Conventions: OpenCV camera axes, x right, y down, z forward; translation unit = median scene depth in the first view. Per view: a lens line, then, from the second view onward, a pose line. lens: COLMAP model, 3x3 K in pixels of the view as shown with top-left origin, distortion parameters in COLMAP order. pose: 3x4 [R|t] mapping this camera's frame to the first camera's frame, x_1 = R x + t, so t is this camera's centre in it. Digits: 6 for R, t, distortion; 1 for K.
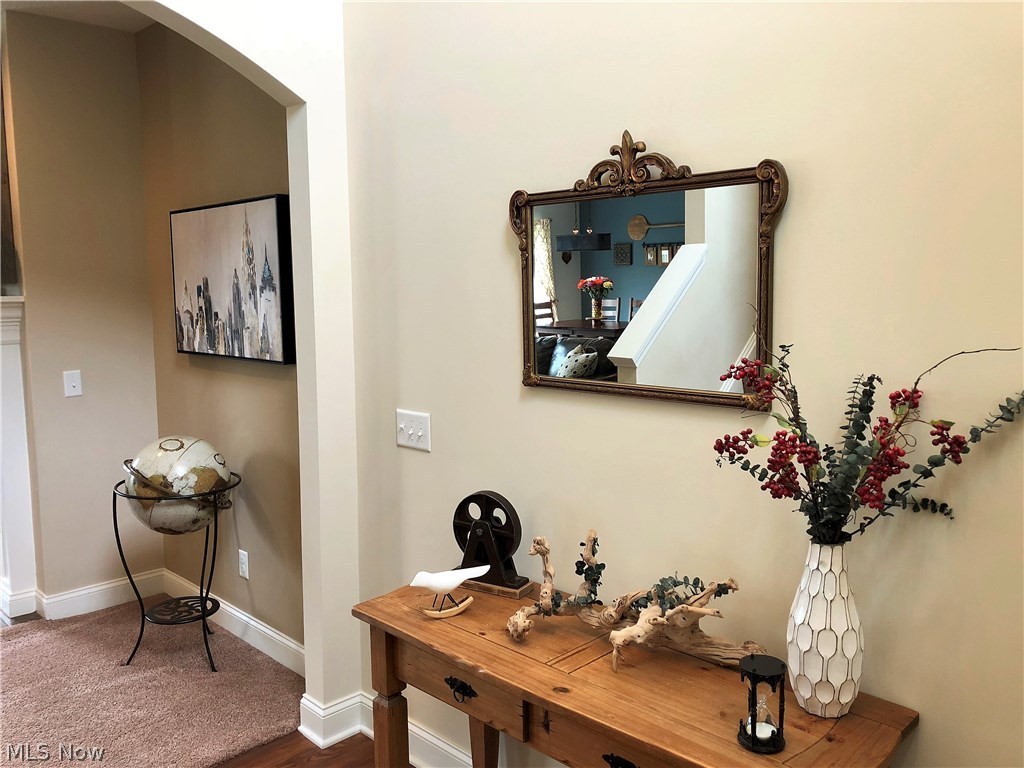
lens RADIAL K [[843.1, 0, 508.7], [0, 843.1, 377.0], [0, 0, 1]] dist [0.027051, -0.020063]
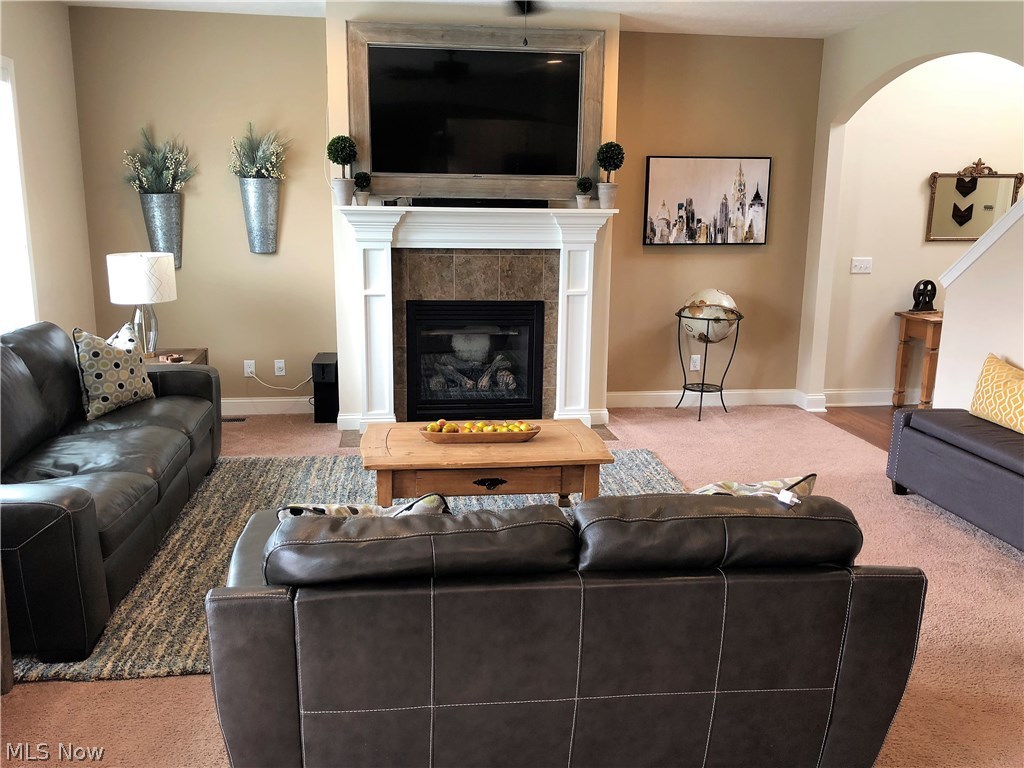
lens RADIAL K [[843.1, 0, 508.7], [0, 843.1, 377.0], [0, 0, 1]] dist [0.027051, -0.020063]
pose [[0.595037, -0.145319, 0.790451, -2.169679], [0.076100, 0.989286, 0.124587, -0.000162], [-0.800087, -0.013980, 0.599720, 0.279146]]
